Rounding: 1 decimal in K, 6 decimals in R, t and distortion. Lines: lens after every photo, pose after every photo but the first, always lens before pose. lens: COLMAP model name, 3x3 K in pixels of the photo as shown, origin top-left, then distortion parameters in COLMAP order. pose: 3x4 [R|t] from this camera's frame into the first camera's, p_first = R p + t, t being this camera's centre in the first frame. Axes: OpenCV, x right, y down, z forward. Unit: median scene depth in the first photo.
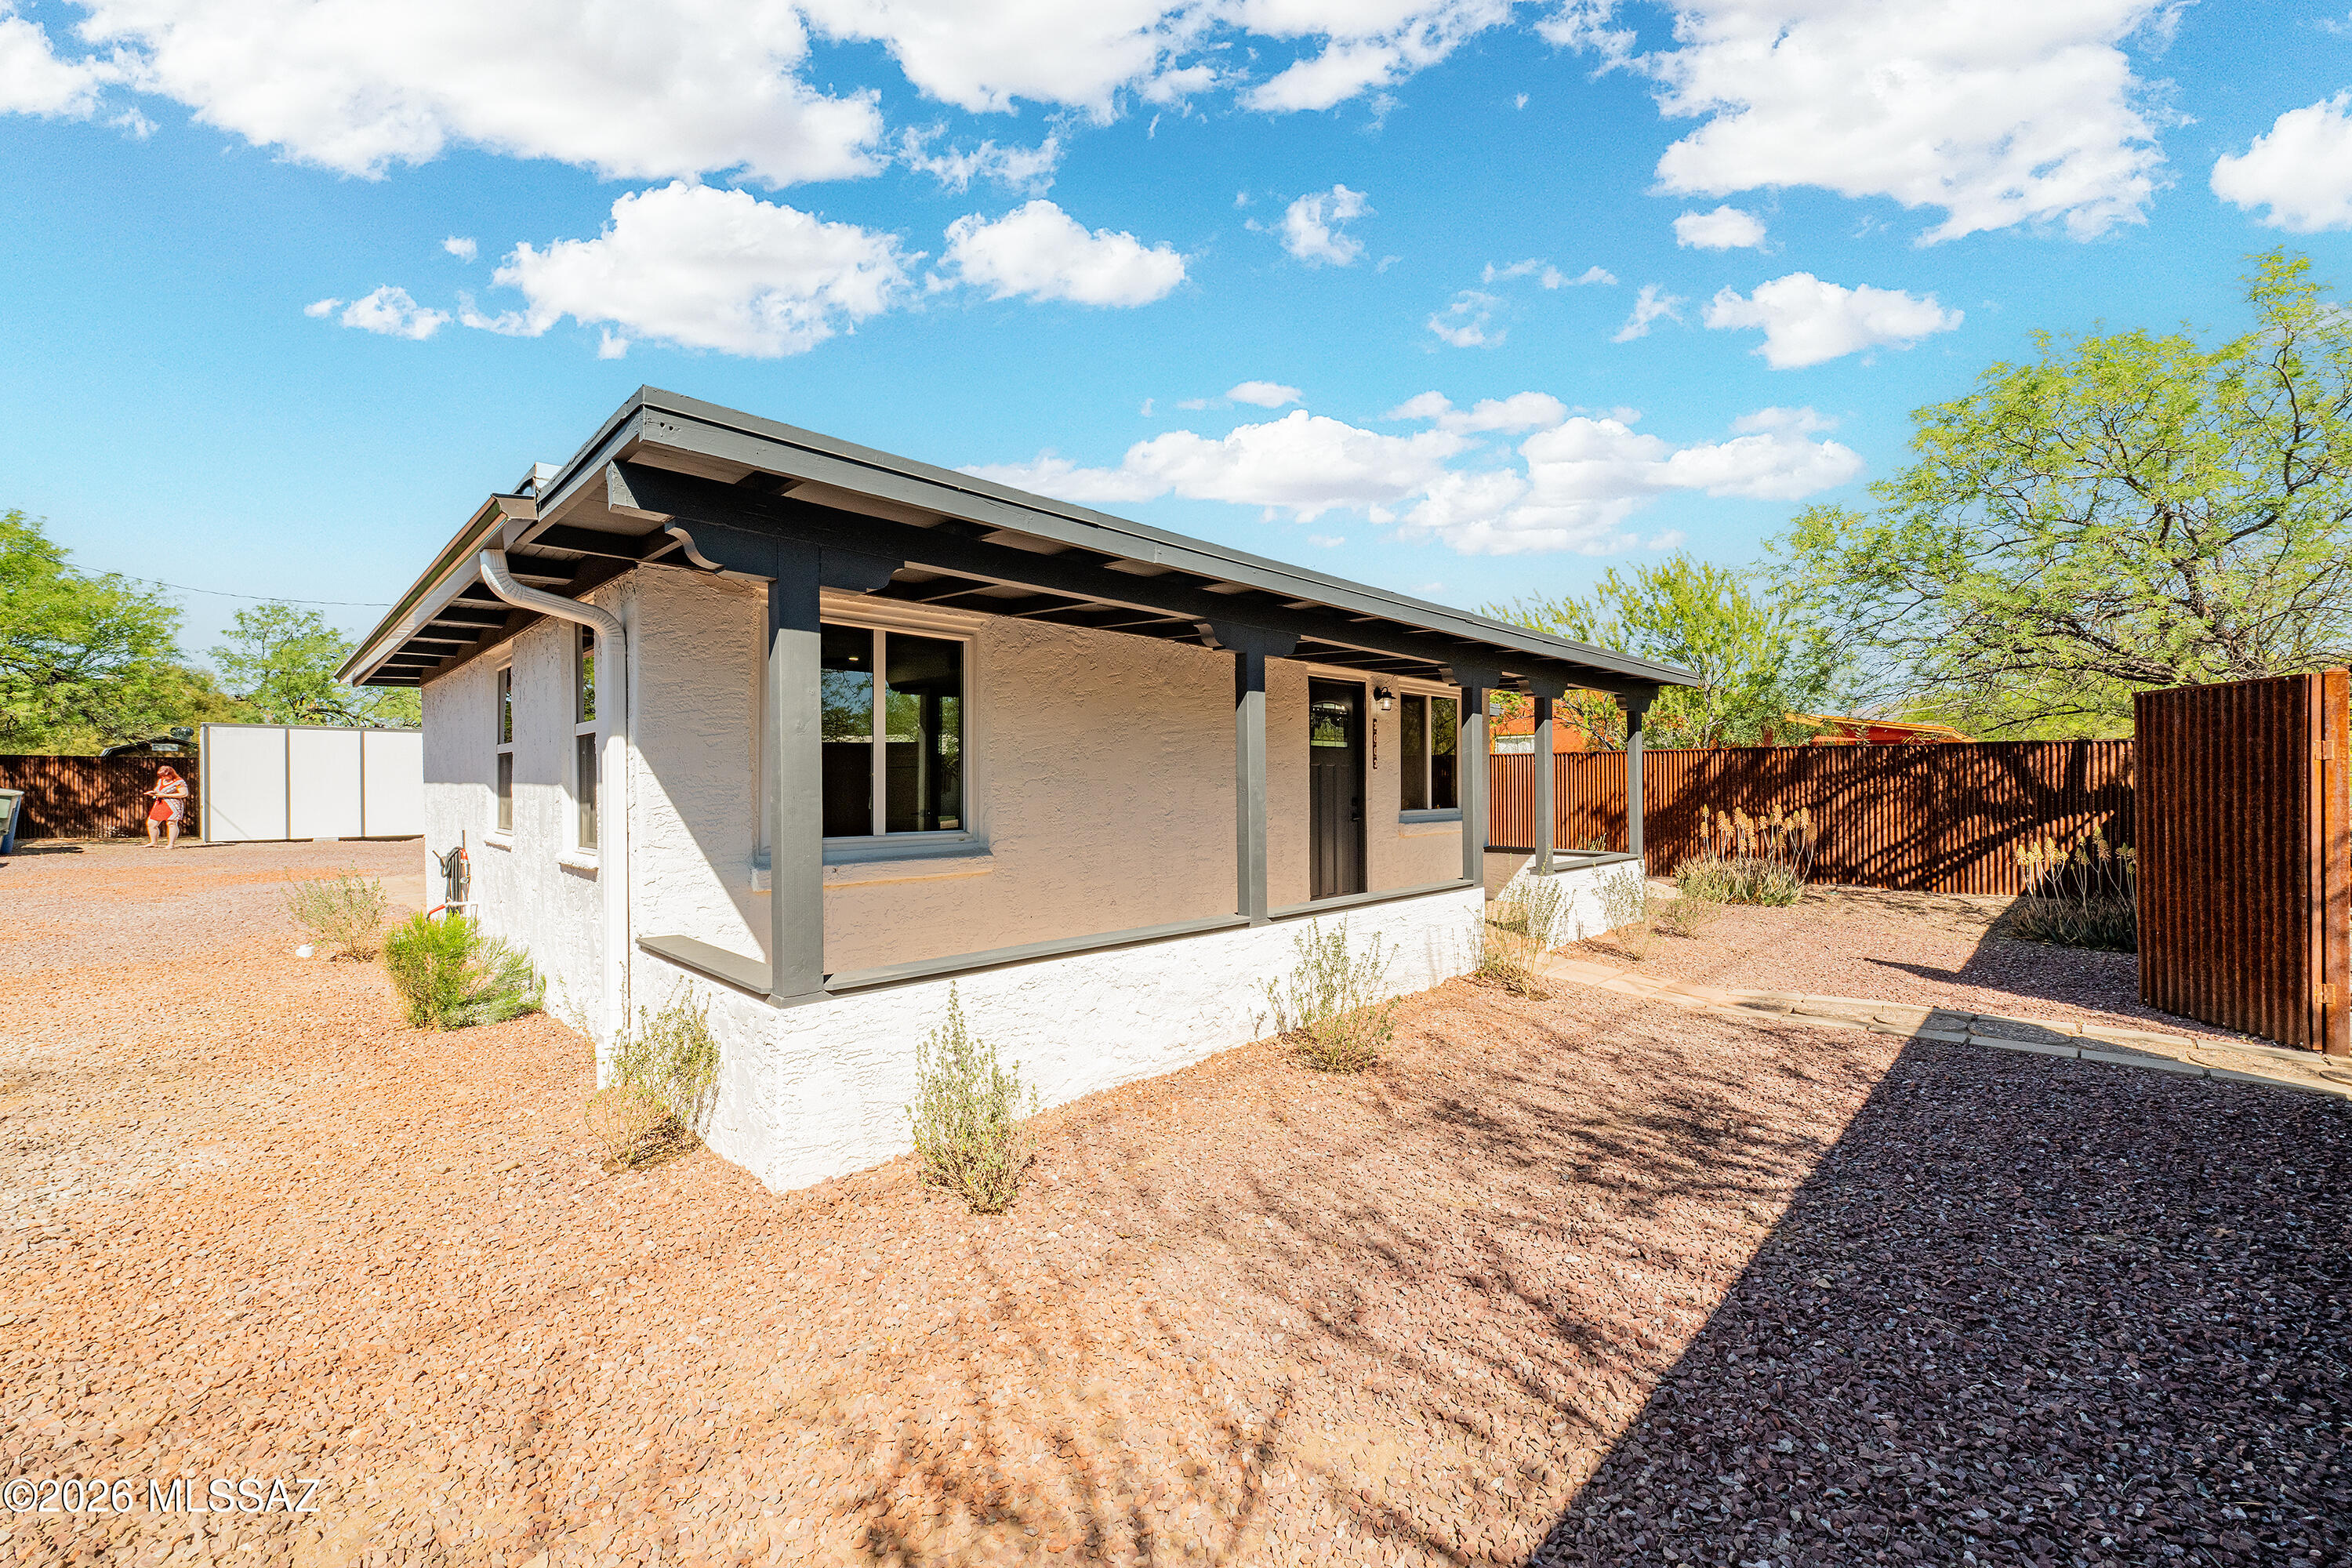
lens RADIAL K [[926.7, 0, 1189.9], [0, 926.7, 791.5], [0, 0, 1]] dist [0.001767, -0.000230]
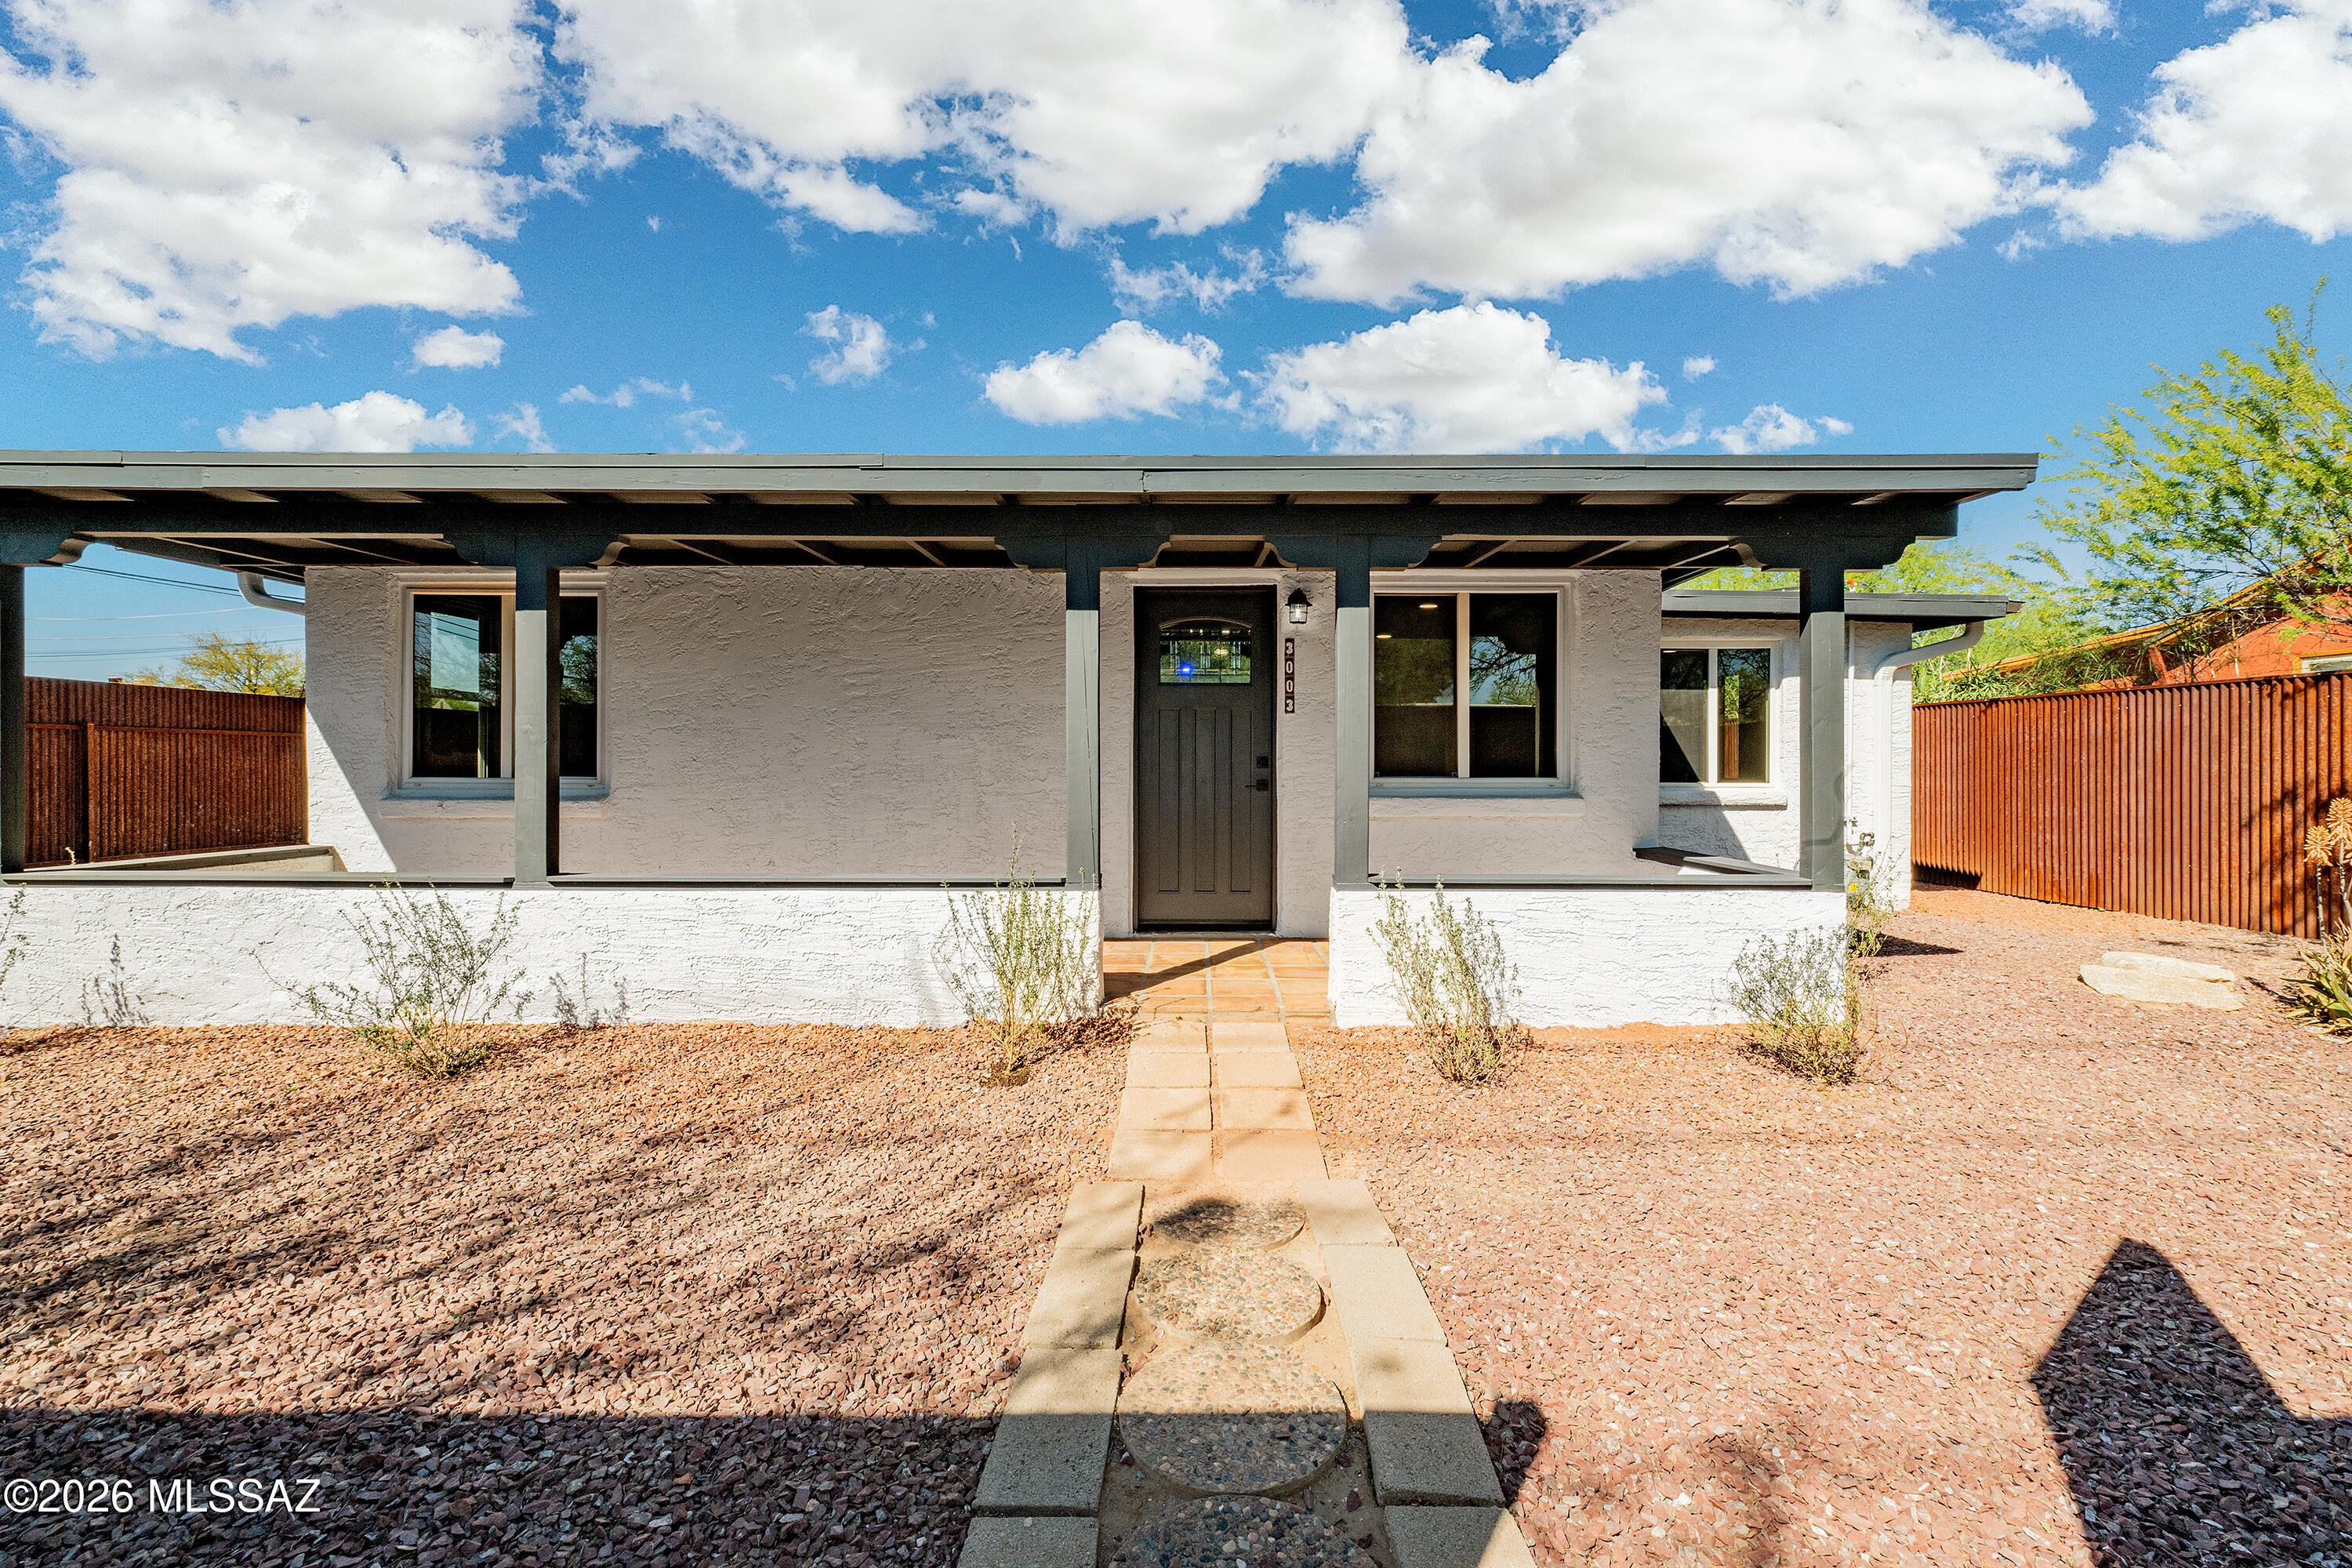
lens RADIAL K [[939.4, 0, 1199.3], [0, 939.4, 775.5], [0, 0, 1]] dist [0.002130, 0.000121]
pose [[0.696040, 0.016191, -0.717820, 0.822630], [-0.010157, 0.999868, 0.012704, 0.016512], [0.717931, -0.001552, 0.696113, 0.618113]]
